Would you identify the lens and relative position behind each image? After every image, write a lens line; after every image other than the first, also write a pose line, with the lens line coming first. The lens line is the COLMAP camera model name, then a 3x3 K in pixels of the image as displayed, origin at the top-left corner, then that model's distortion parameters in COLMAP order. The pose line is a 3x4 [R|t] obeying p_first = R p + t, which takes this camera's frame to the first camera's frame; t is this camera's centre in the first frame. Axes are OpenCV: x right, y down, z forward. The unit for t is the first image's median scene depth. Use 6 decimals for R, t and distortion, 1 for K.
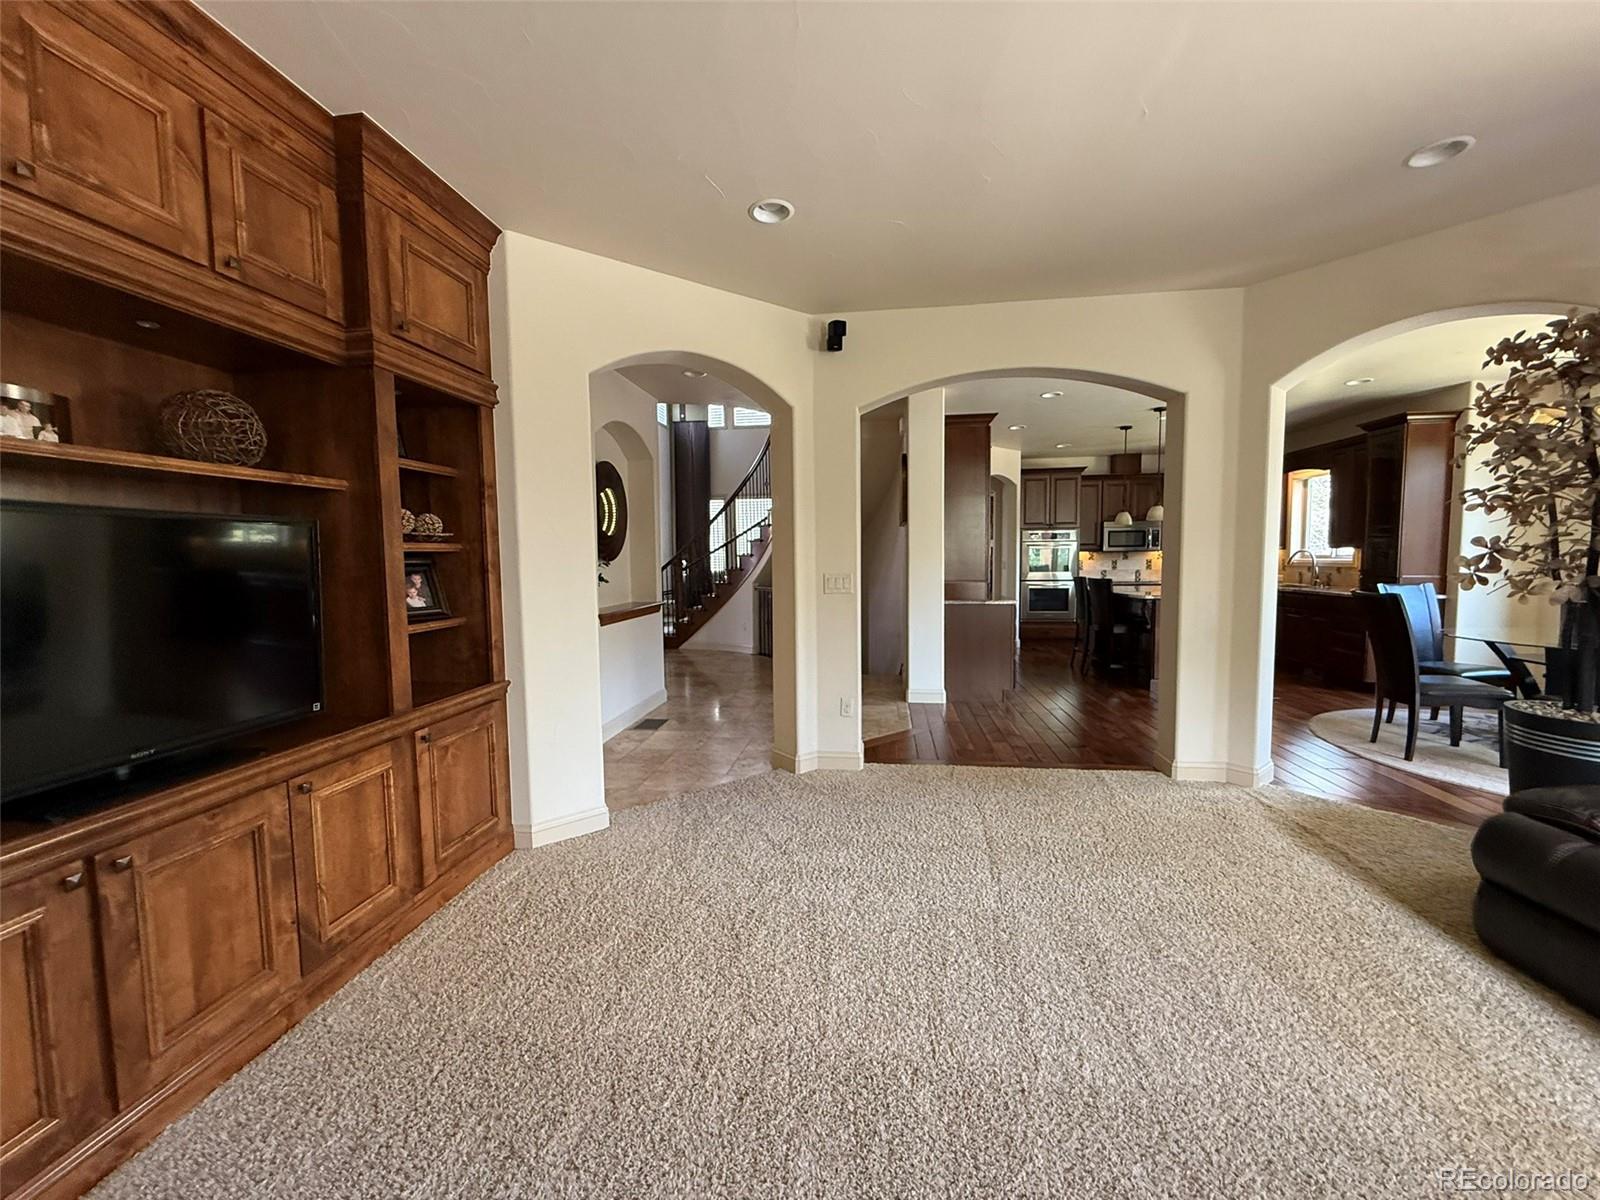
lens RADIAL K [[637.8, 0, 798.0], [0, 637.8, 598.6], [0, 0, 1]] dist [-0.001399, 0.000084]
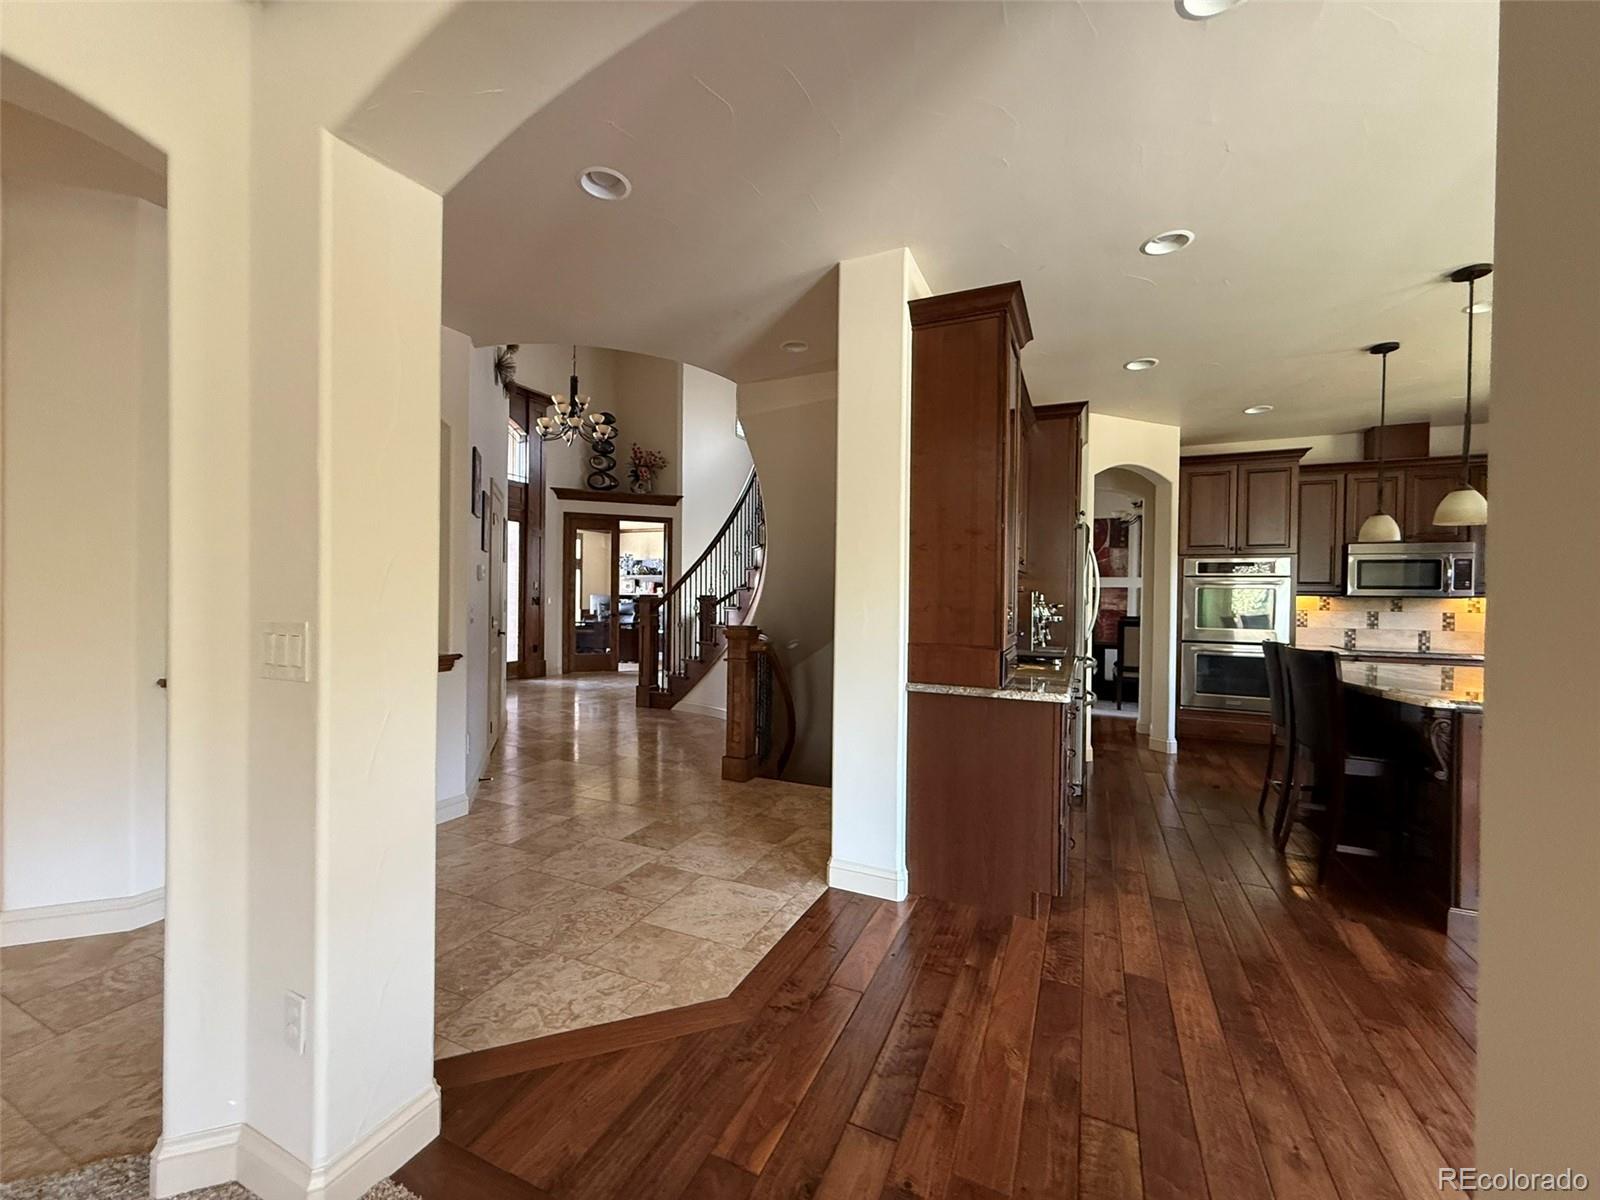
lens RADIAL K [[637.8, 0, 792.5], [0, 637.8, 599.6], [0, 0, 1]] dist [-0.001399, 0.000084]
pose [[0.953999, 0.026057, -0.298676, 0.409648], [-0.044130, 0.997569, -0.053925, -0.042463], [0.296545, 0.064625, 0.952830, 0.724007]]
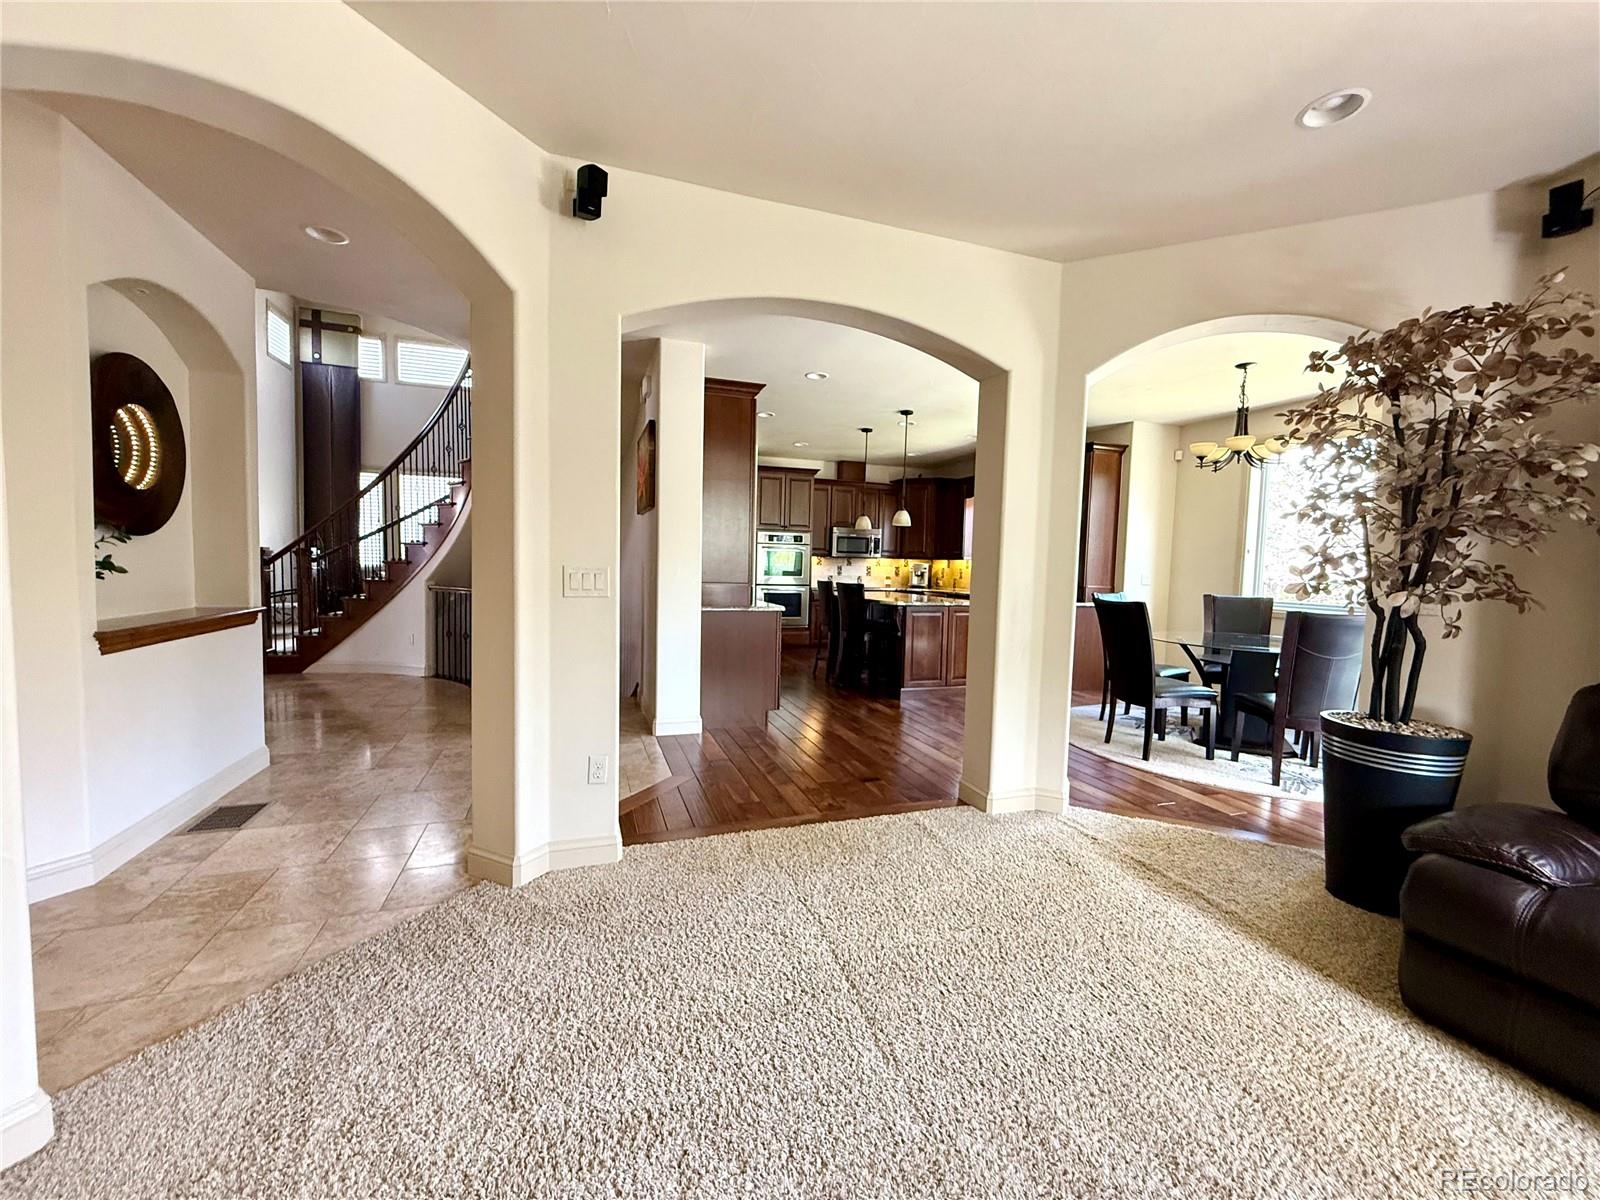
lens RADIAL K [[637.8, 0, 796.6], [0, 637.8, 600.2], [0, 0, 1]] dist [-0.001399, 0.000084]
pose [[0.895045, 0.007295, 0.445917, -0.033808], [-0.006000, 0.999973, -0.004316, -0.003265], [-0.445936, 0.001188, 0.895064, 0.309214]]
